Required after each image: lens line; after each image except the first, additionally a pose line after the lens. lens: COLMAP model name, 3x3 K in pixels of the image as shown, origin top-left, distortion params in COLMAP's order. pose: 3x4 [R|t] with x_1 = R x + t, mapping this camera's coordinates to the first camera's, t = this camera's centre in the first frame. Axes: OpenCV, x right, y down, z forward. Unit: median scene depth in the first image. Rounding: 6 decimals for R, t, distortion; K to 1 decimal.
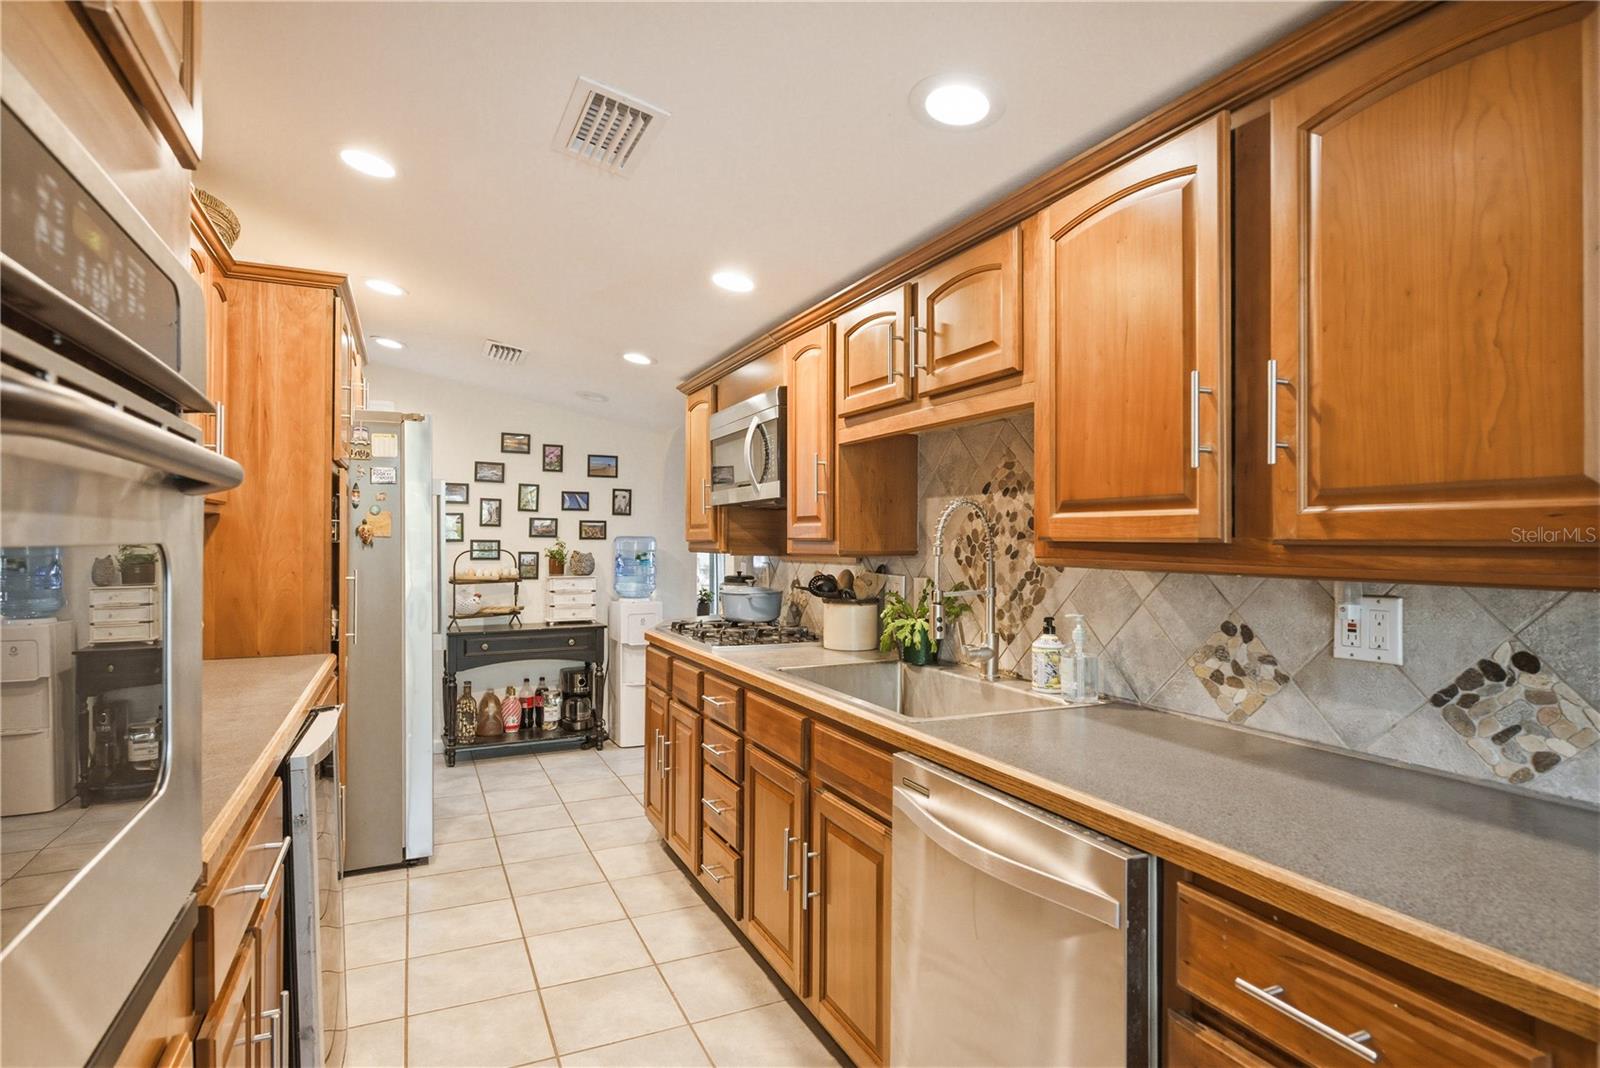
lens RADIAL K [[839.3, 0, 797.9], [0, 839.3, 539.9], [0, 0, 1]] dist [-0.001537, -0.001221]
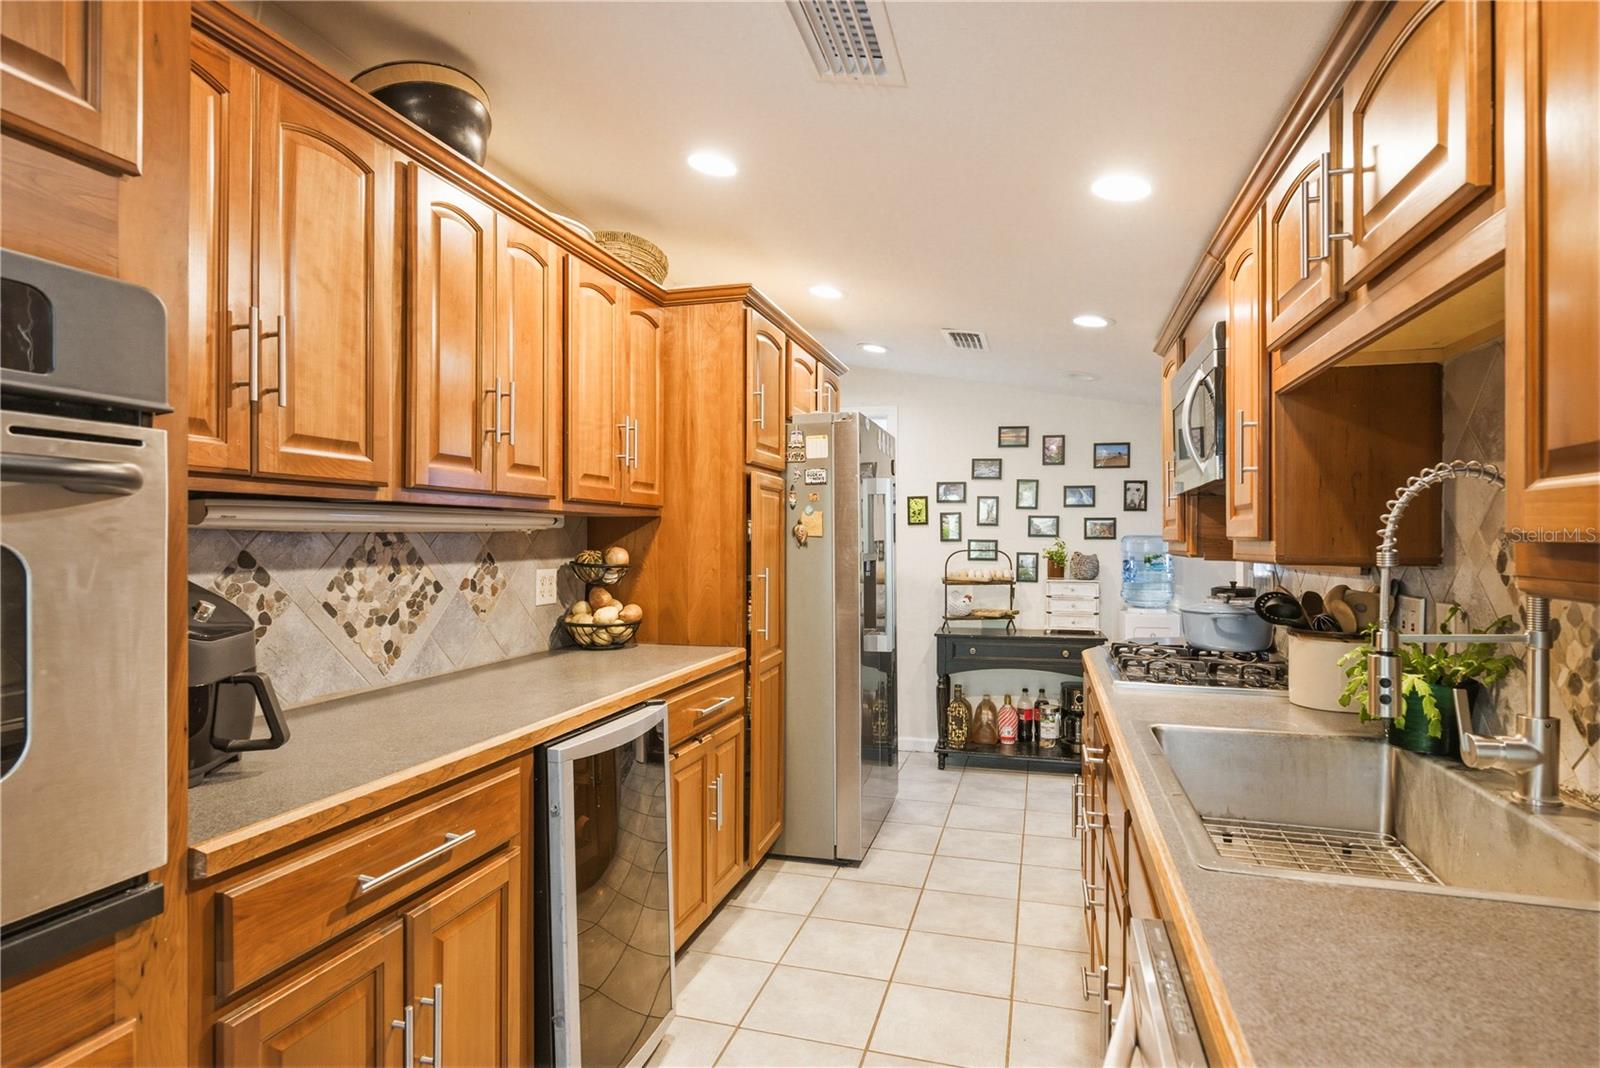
lens RADIAL K [[839.3, 0, 797.9], [0, 839.3, 539.9], [0, 0, 1]] dist [-0.001537, -0.001221]
pose [[0.755784, 0.000340, -0.654820, 0.121277], [-0.000379, 1.000000, 0.000081, 0.000366], [0.654820, 0.000187, 0.755785, 0.165025]]
